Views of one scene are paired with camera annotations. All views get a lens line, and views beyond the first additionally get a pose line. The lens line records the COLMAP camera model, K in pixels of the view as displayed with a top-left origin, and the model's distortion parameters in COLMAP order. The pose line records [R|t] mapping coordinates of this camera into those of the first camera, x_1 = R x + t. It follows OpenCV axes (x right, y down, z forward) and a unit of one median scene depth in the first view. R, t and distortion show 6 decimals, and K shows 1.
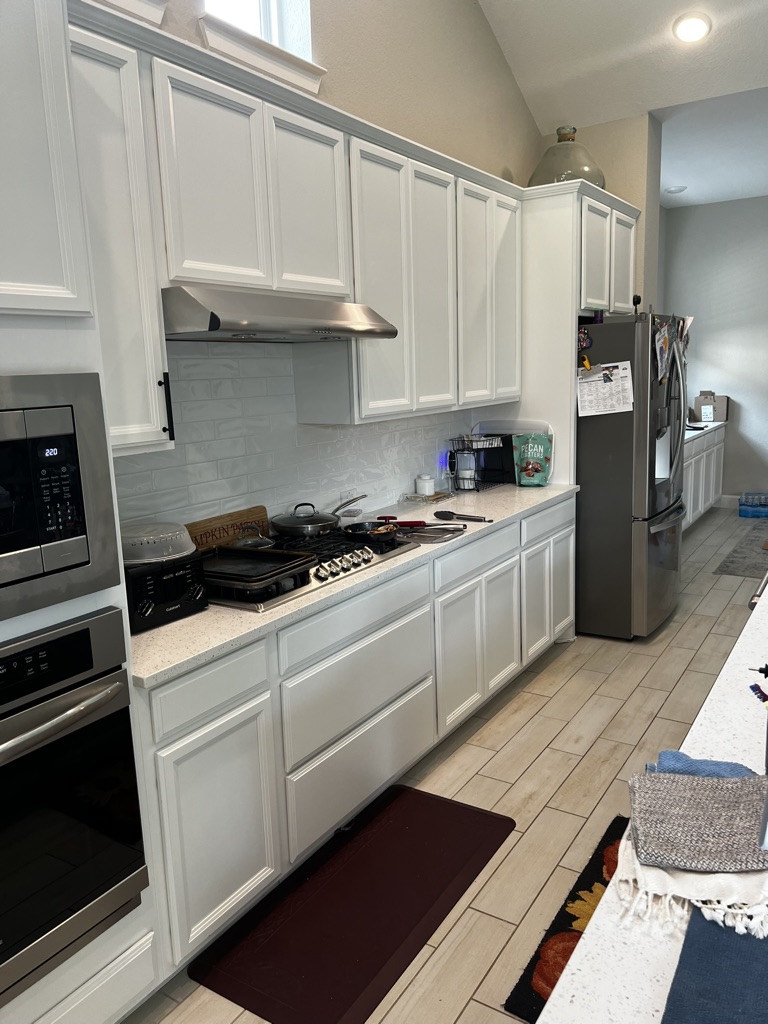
lens RADIAL K [[778.2, 0, 383.9], [0, 778.2, 512.0], [0, 0, 1]] dist [0.001805, -0.016199]
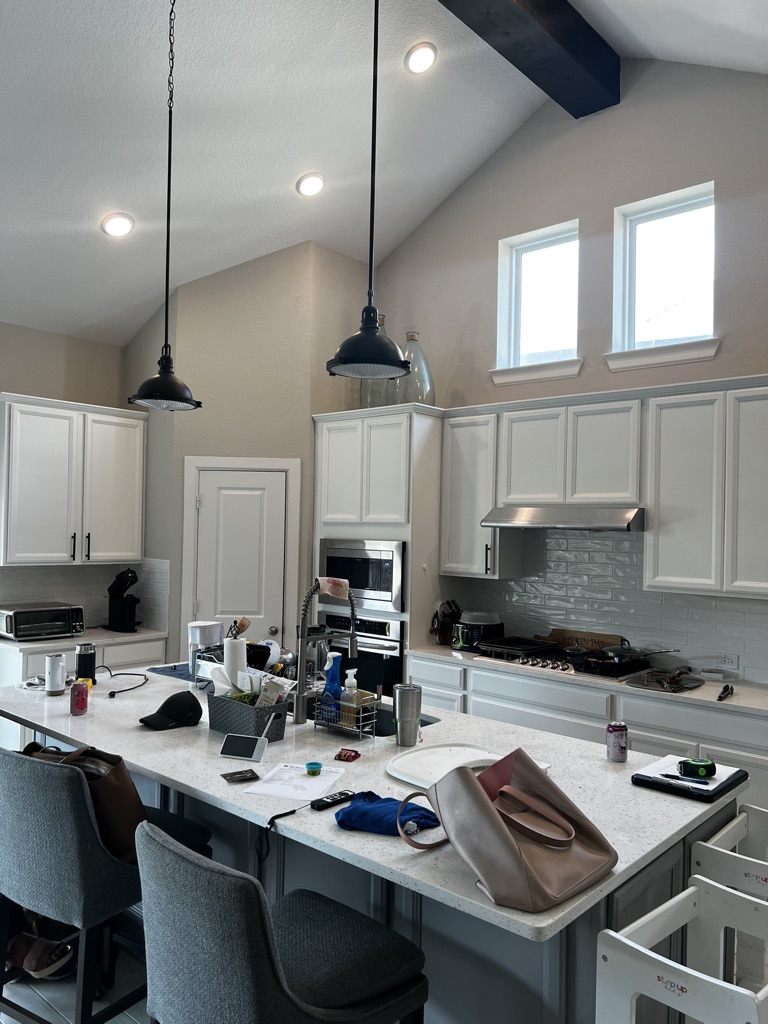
lens RADIAL K [[778.2, 0, 383.4], [0, 778.2, 513.8], [0, 0, 1]] dist [0.001805, -0.016199]
pose [[-0.153747, 0.009331, -0.988066, 1.482928], [-0.197798, 0.979425, 0.040028, -0.220259], [0.968110, 0.201591, -0.148738, 0.754863]]
